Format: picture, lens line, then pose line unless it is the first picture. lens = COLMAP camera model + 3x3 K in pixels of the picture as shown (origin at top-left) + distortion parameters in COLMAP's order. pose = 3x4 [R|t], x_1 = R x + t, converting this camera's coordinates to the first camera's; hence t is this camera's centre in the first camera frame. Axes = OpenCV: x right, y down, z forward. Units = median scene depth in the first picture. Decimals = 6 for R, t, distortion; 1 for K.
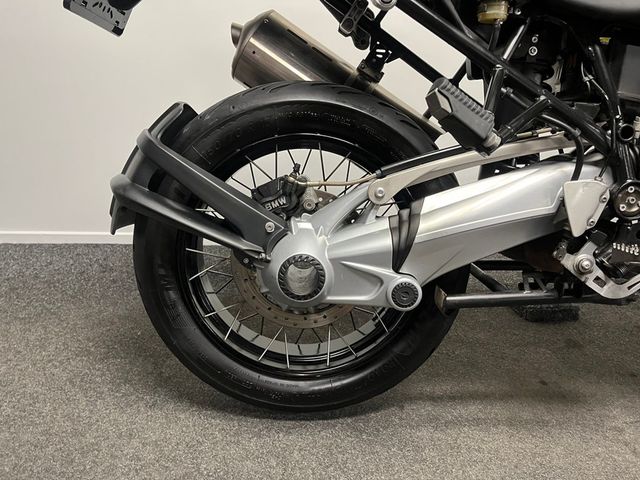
lens RADIAL K [[480.1, 0, 319.1], [0, 480.1, 242.1], [0, 0, 1]] dist [0.004213, -0.001289]
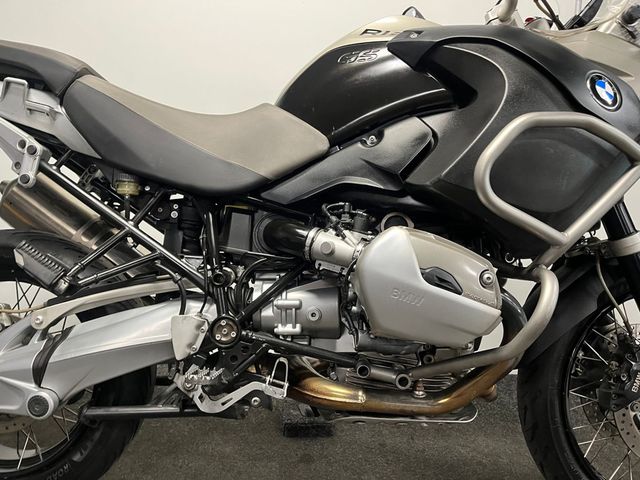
lens RADIAL K [[480.1, 0, 321.1], [0, 480.1, 239.6], [0, 0, 1]] dist [0.004213, -0.001289]
pose [[0.999610, 0.027140, 0.006512, 0.869341], [-0.024918, 0.972914, -0.229822, -0.037175], [-0.012573, 0.229570, 0.973211, -0.286858]]
